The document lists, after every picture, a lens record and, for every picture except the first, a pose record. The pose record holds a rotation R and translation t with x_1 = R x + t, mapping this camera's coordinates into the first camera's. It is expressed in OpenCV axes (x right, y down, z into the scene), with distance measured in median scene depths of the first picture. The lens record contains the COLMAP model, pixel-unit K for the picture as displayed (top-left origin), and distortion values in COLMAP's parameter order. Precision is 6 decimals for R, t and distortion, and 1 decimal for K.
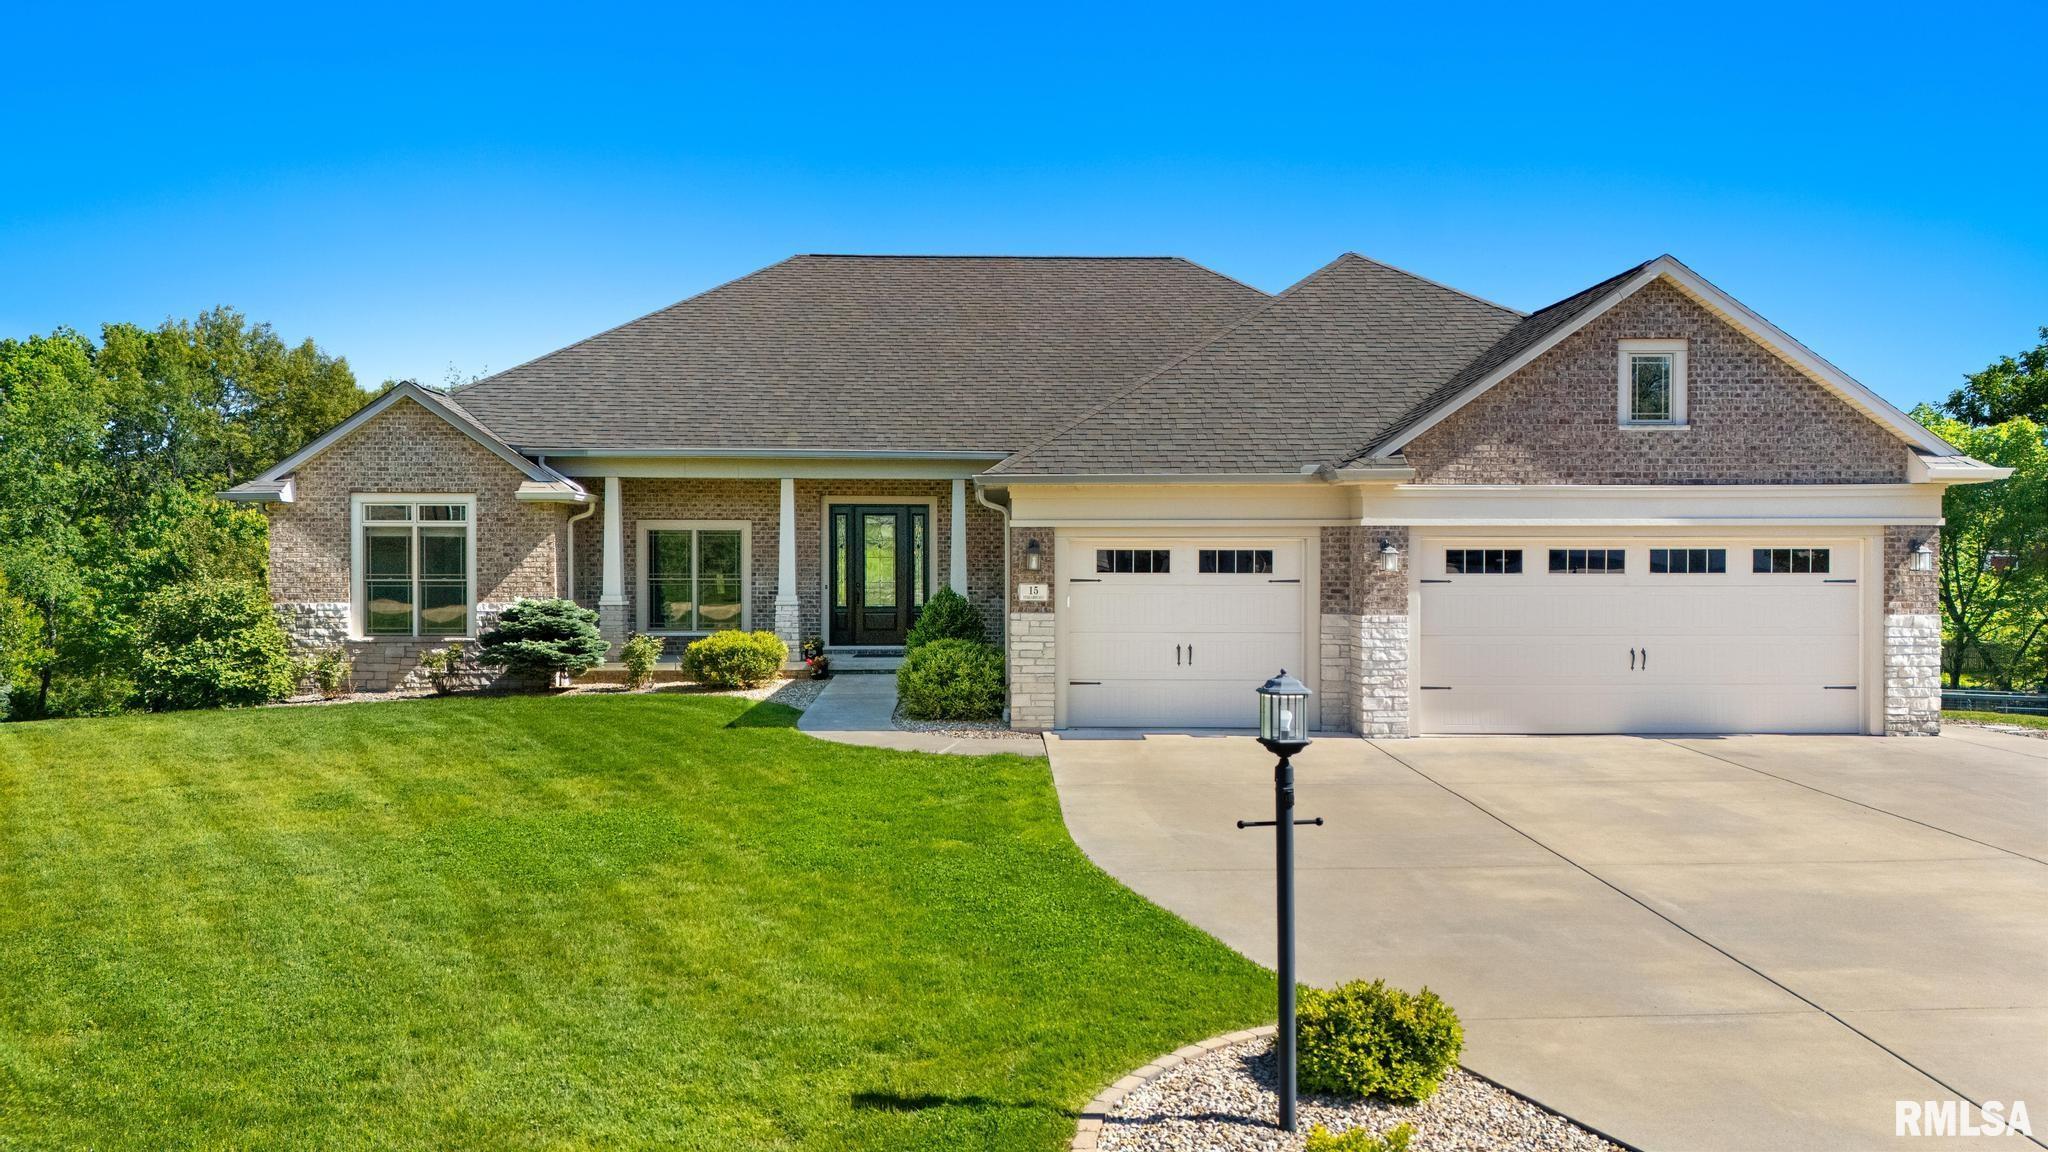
lens RADIAL K [[1507.2, 0, 1014.2], [0, 1507.2, 564.3], [0, 0, 1]] dist [0.090011, -0.106916]
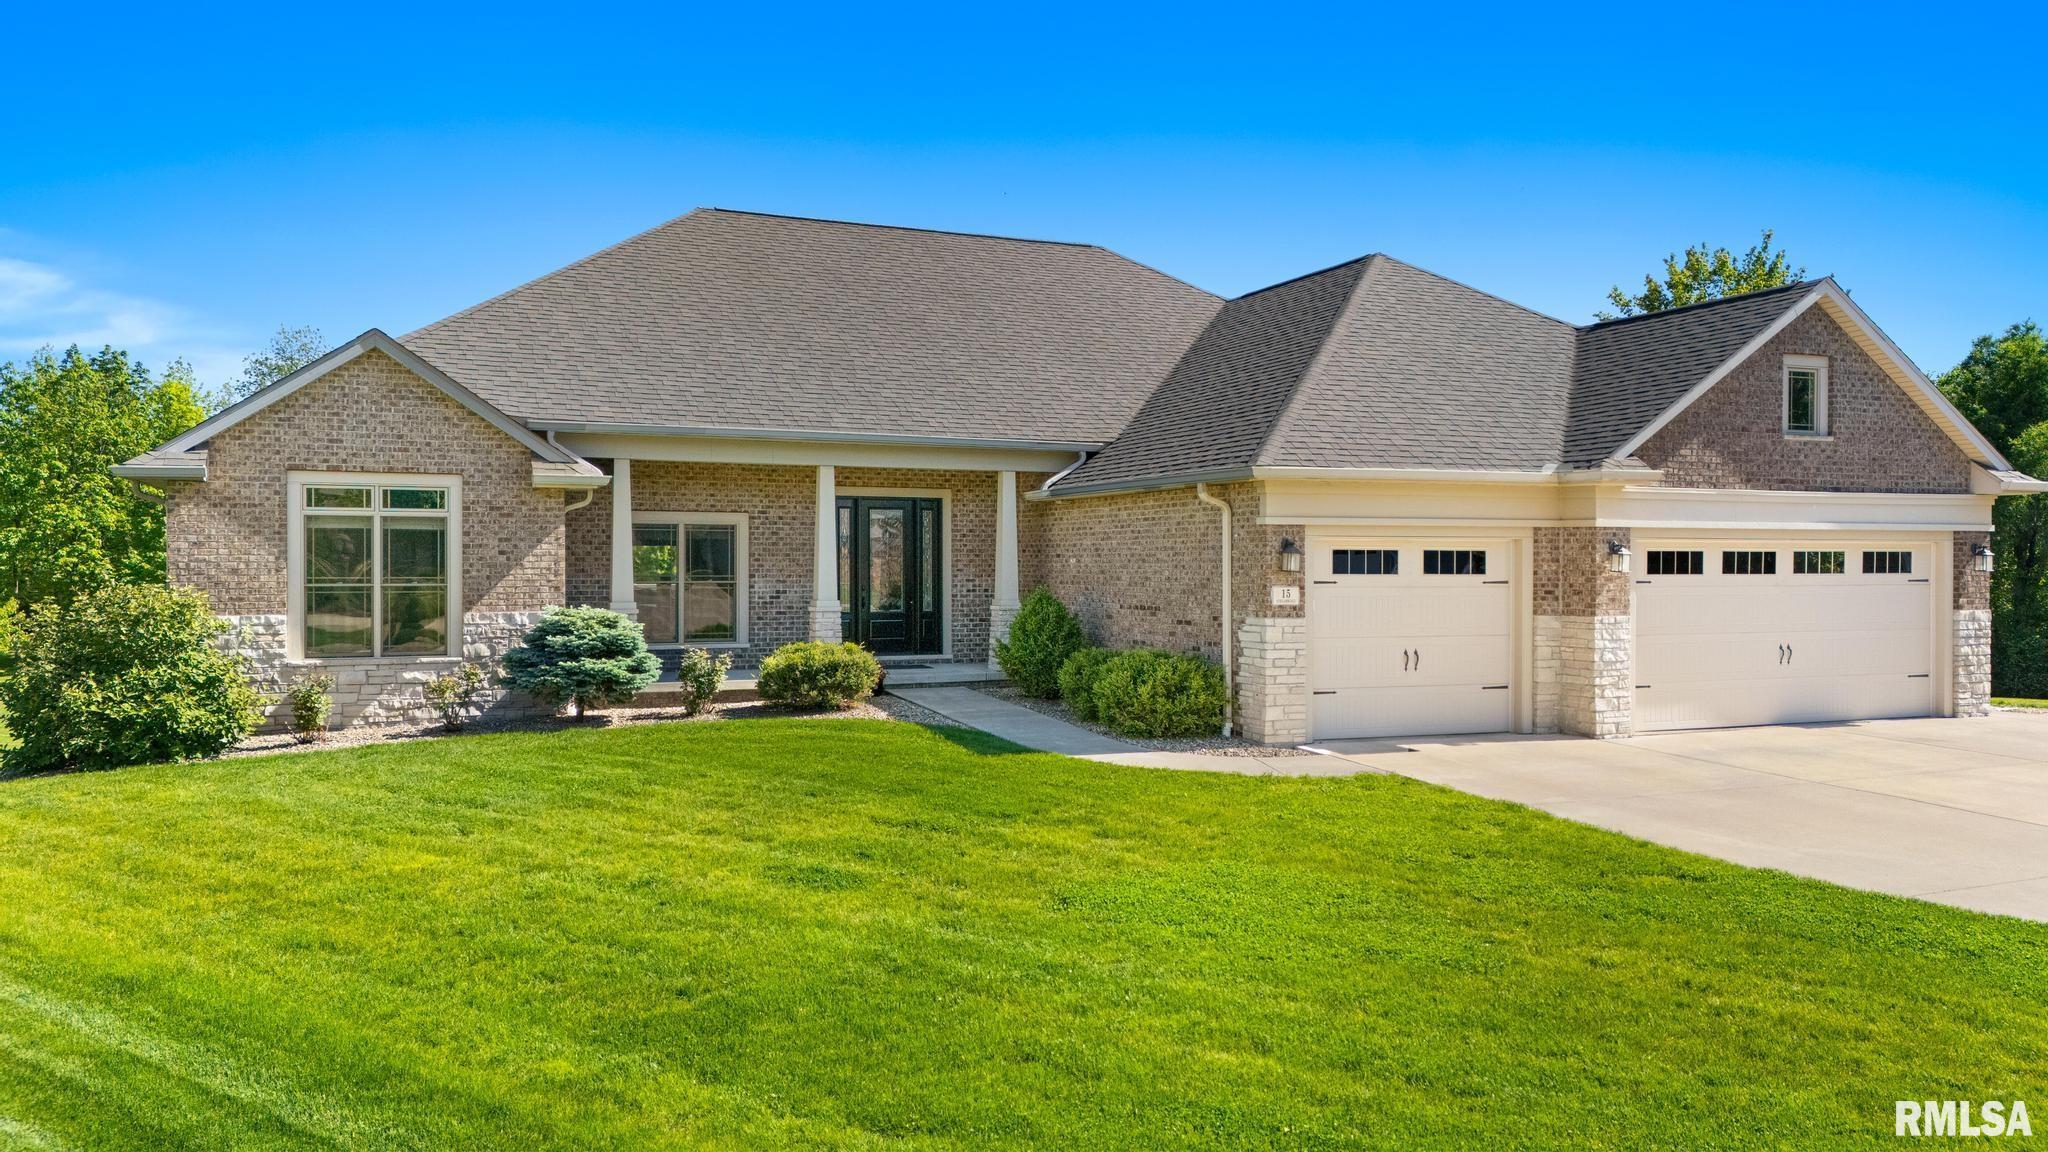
lens RADIAL K [[1507.2, 0, 1014.2], [0, 1507.2, 564.3], [0, 0, 1]] dist [0.090011, -0.106916]
pose [[0.930777, 0.000371, 0.365587, -0.411118], [-0.000868, 0.999999, 0.001196, -0.001348], [-0.365586, -0.001430, 0.930776, 0.169861]]
